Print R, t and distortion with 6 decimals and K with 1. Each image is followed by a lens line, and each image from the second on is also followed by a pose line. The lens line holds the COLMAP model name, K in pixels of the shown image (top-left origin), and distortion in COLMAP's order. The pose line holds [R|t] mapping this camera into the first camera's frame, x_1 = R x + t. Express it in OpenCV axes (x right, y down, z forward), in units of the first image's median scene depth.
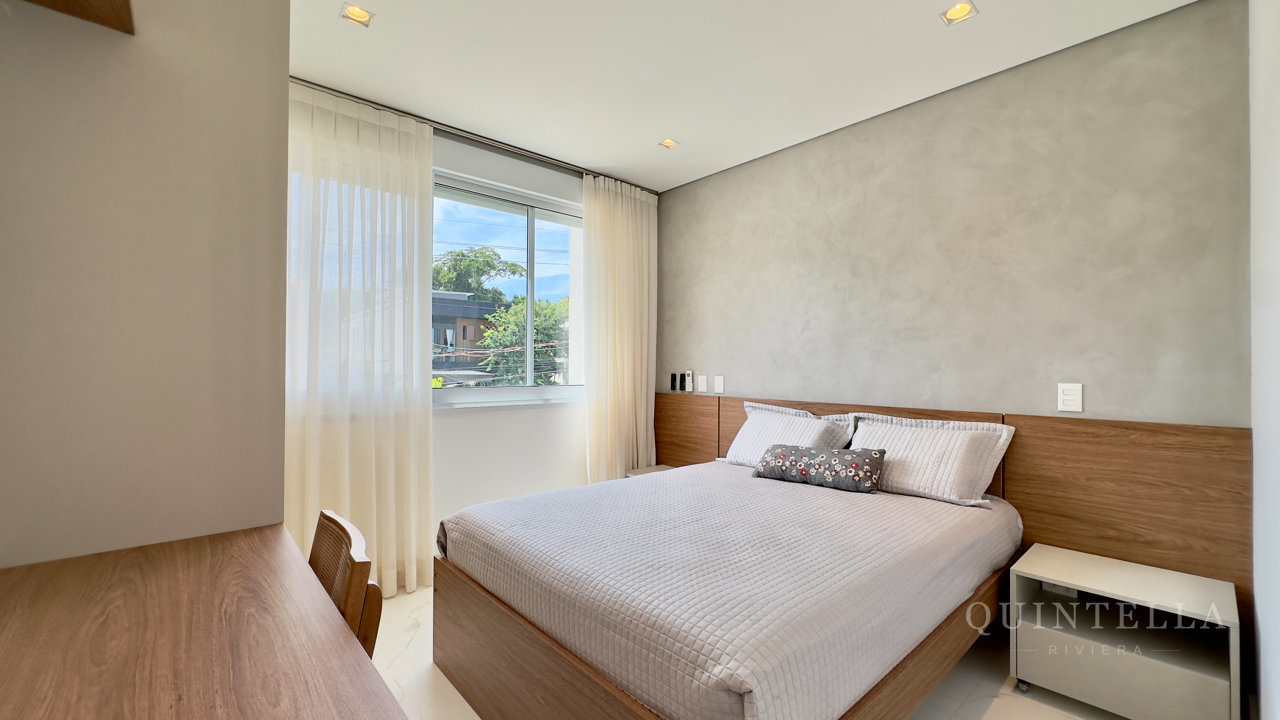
lens RADIAL K [[517.7, 0, 646.7], [0, 517.7, 361.0], [0, 0, 1]] dist [-0.001817, -0.000208]
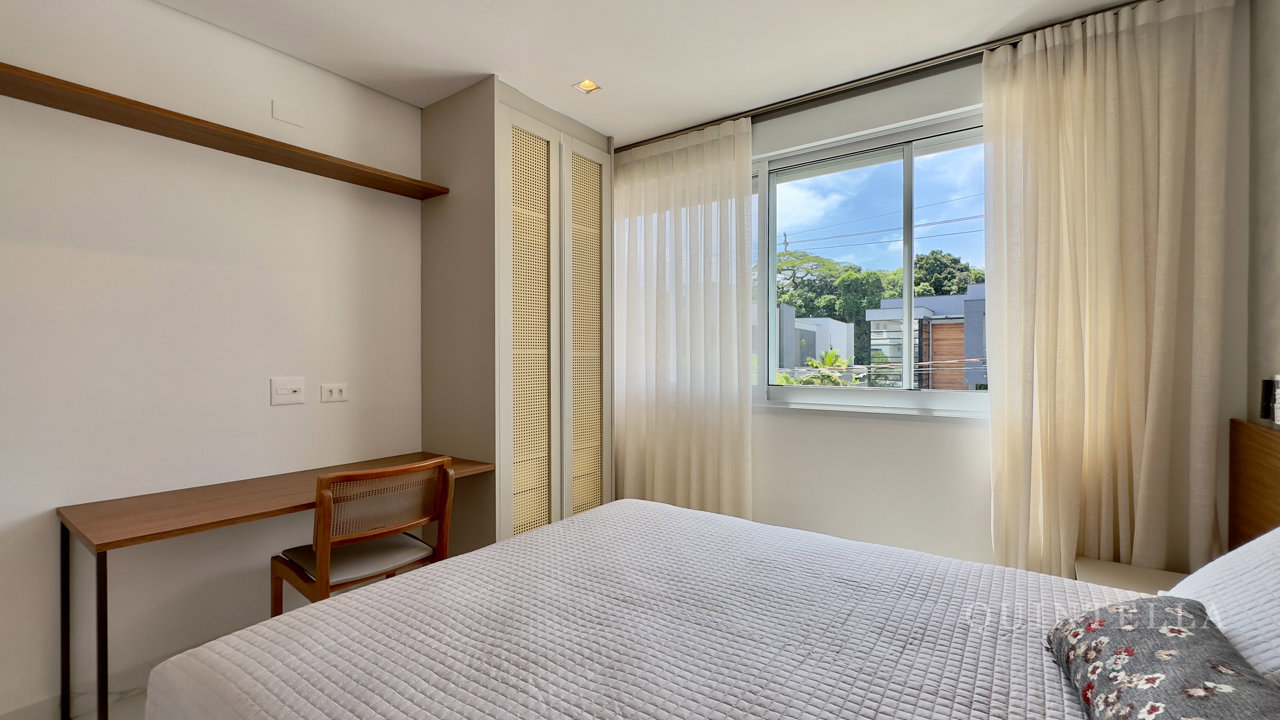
lens RADIAL K [[517.7, 0, 646.7], [0, 517.7, 361.0], [0, 0, 1]] dist [-0.001817, -0.000208]
pose [[0.241140, -0.000579, -0.970490, 0.448177], [0.014217, 0.999895, 0.002936, 0.001338], [0.970386, -0.014505, 0.241123, 0.525967]]
